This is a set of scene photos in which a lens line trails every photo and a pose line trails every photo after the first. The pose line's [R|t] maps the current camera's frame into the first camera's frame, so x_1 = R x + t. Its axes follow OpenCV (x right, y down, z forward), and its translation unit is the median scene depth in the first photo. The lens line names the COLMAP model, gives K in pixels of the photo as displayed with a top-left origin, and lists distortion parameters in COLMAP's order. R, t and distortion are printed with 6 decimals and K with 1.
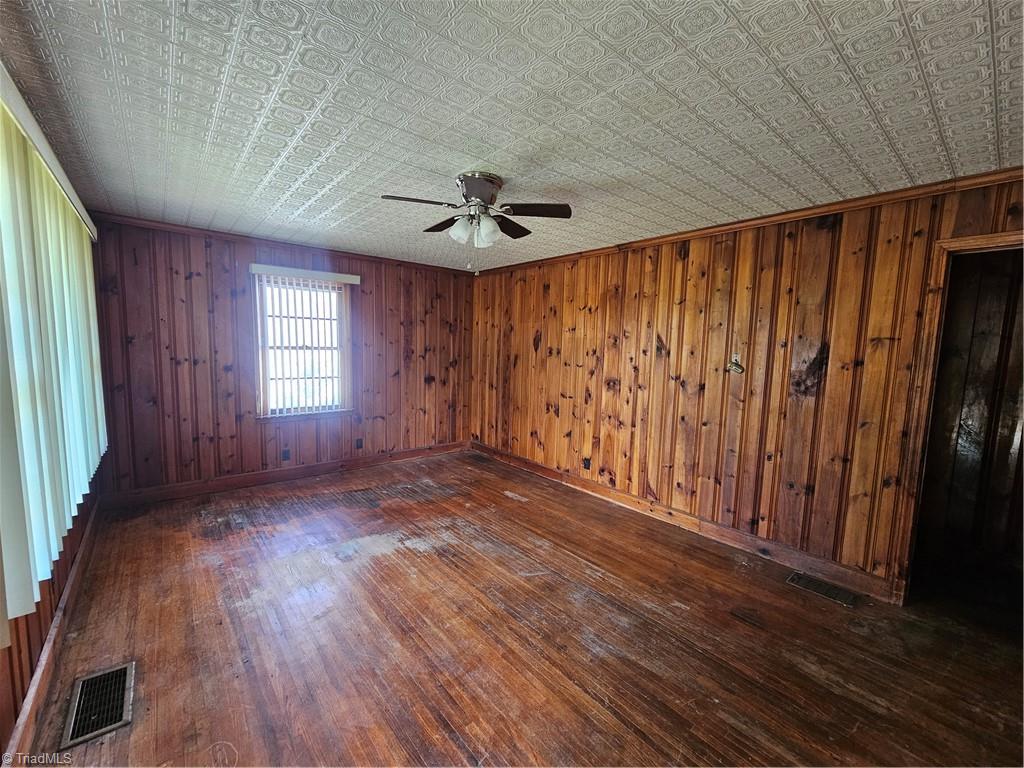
lens RADIAL K [[422.0, 0, 513.2], [0, 422.0, 387.7], [0, 0, 1]] dist [-0.002070, -0.000826]
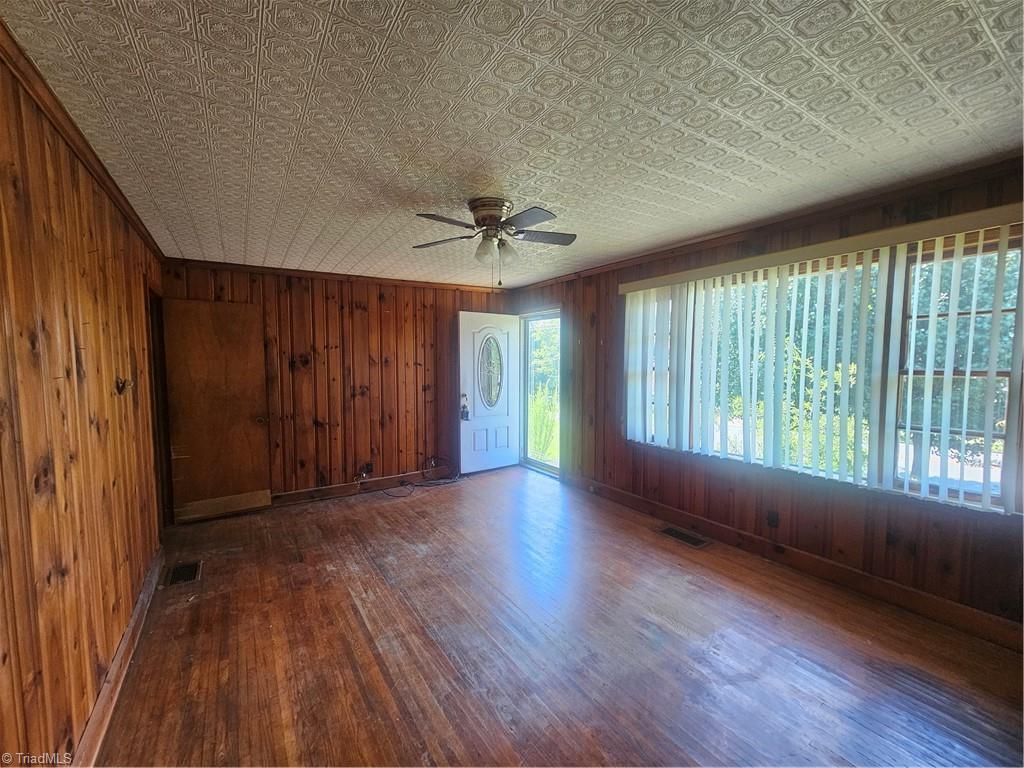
lens RADIAL K [[422.0, 0, 509.2], [0, 422.0, 386.9], [0, 0, 1]] dist [-0.002070, -0.000826]
pose [[-0.992025, -0.024351, 0.123667, -0.222682], [-0.003074, 0.985542, 0.169402, -0.183308], [-0.126004, 0.167671, -0.977757, 1.732908]]
